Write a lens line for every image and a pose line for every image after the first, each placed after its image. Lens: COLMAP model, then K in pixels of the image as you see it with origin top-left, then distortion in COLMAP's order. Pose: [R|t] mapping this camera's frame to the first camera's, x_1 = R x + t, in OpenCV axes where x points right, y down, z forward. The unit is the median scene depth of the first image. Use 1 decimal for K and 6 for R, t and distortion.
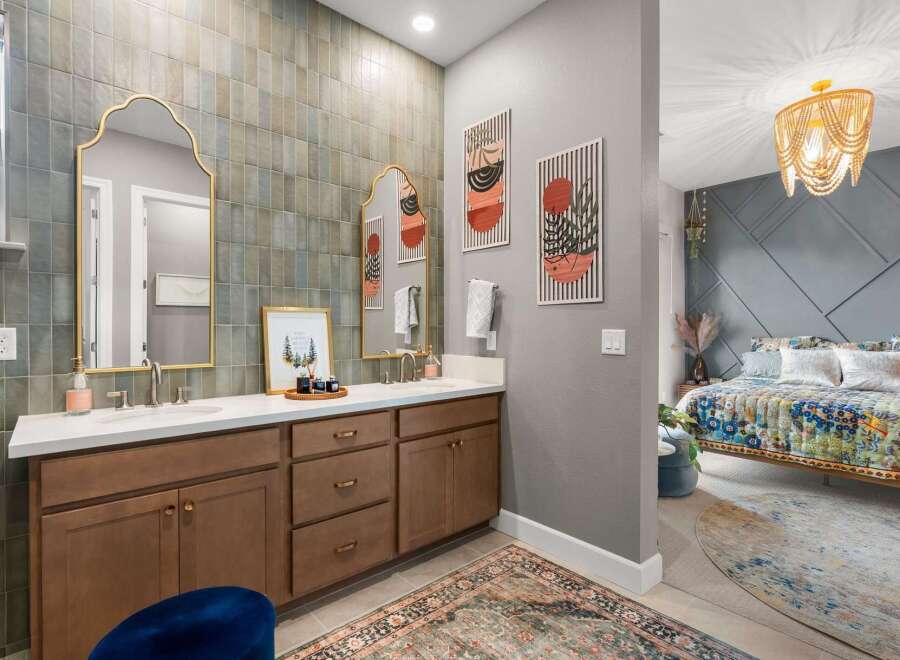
lens RADIAL K [[447.2, 0, 453.5], [0, 447.2, 332.3], [0, 0, 1]] dist [-0.018294, 0.006164]
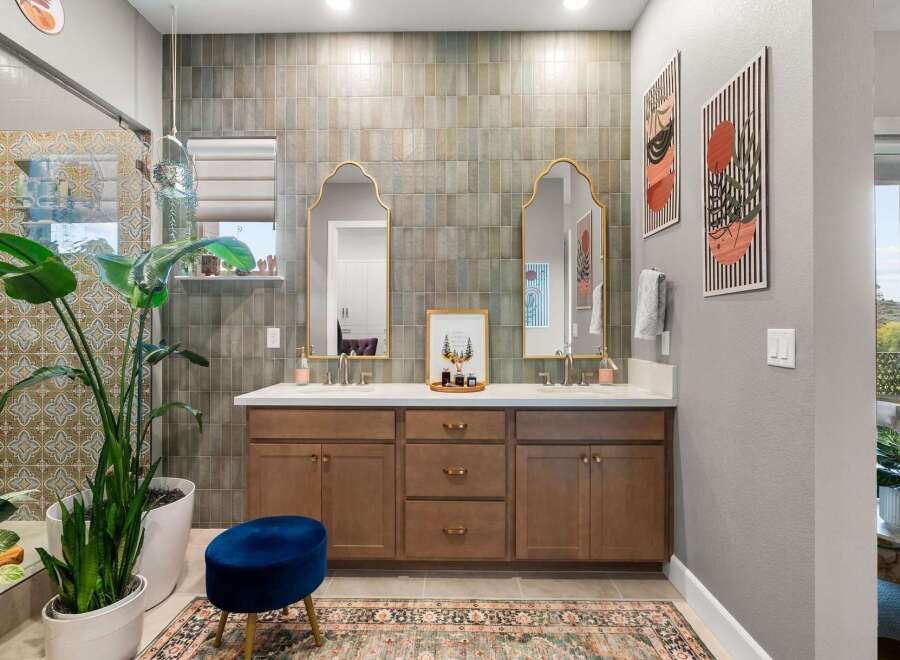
lens RADIAL K [[447.2, 0, 455.0], [0, 447.2, 327.4], [0, 0, 1]] dist [-0.018294, 0.006164]
pose [[0.730456, -0.004131, -0.682948, 0.451818], [-0.005359, 0.999916, -0.011780, 0.002220], [0.682939, 0.012265, 0.730372, 0.187000]]
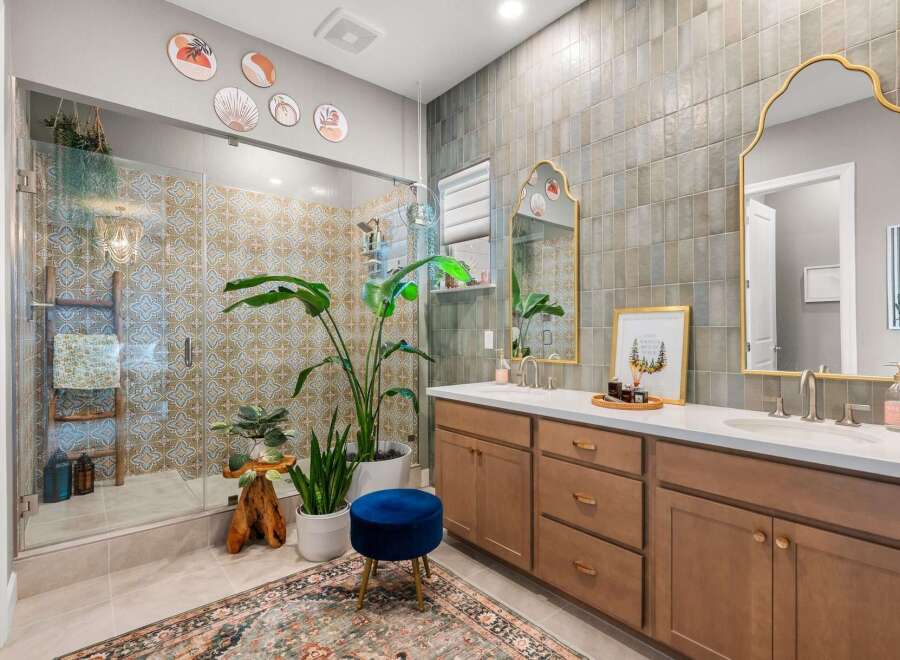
lens RADIAL K [[447.2, 0, 447.3], [0, 447.2, 336.6], [0, 0, 1]] dist [-0.018294, 0.006164]
pose [[-0.044292, 0.003204, -0.999013, 0.620096], [-0.012247, 0.999918, 0.003750, 0.005116], [0.998944, 0.012401, -0.044249, 0.684376]]
